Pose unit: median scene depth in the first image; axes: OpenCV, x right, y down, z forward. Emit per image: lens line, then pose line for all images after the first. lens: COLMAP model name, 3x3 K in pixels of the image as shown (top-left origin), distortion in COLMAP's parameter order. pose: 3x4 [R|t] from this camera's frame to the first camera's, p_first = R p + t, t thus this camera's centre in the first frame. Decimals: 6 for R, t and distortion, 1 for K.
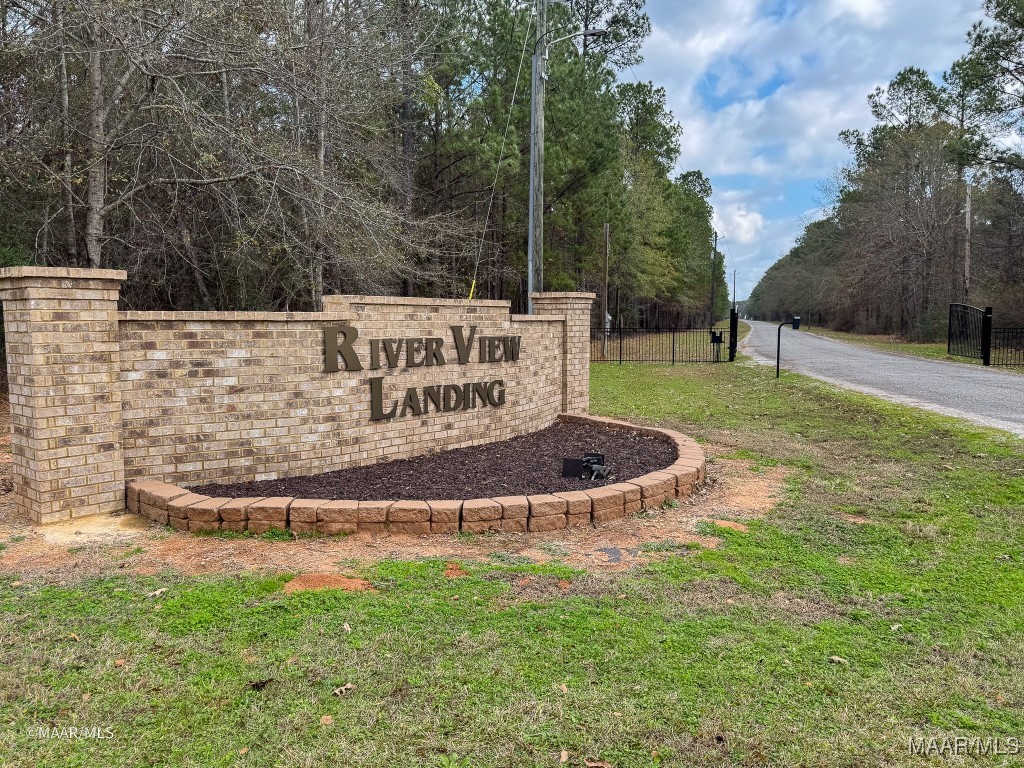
lens RADIAL K [[768.1, 0, 510.2], [0, 768.1, 383.2], [0, 0, 1]] dist [0.155337, -0.317486]
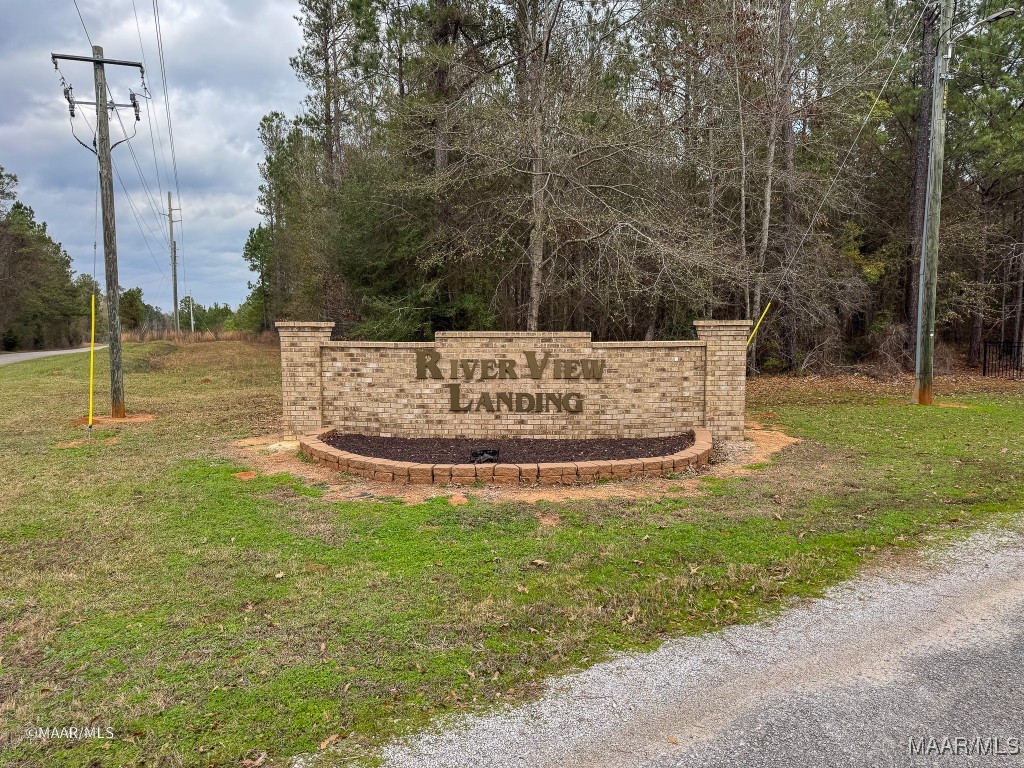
lens RADIAL K [[722.5, 0, 513.7], [0, 722.5, 384.2], [0, 0, 1]] dist [0.074555, -0.054589]
pose [[0.628670, 0.069893, -0.774525, 0.990238], [-0.063404, 0.997244, 0.038527, -0.067569], [0.775083, 0.024887, 0.631369, 0.153993]]
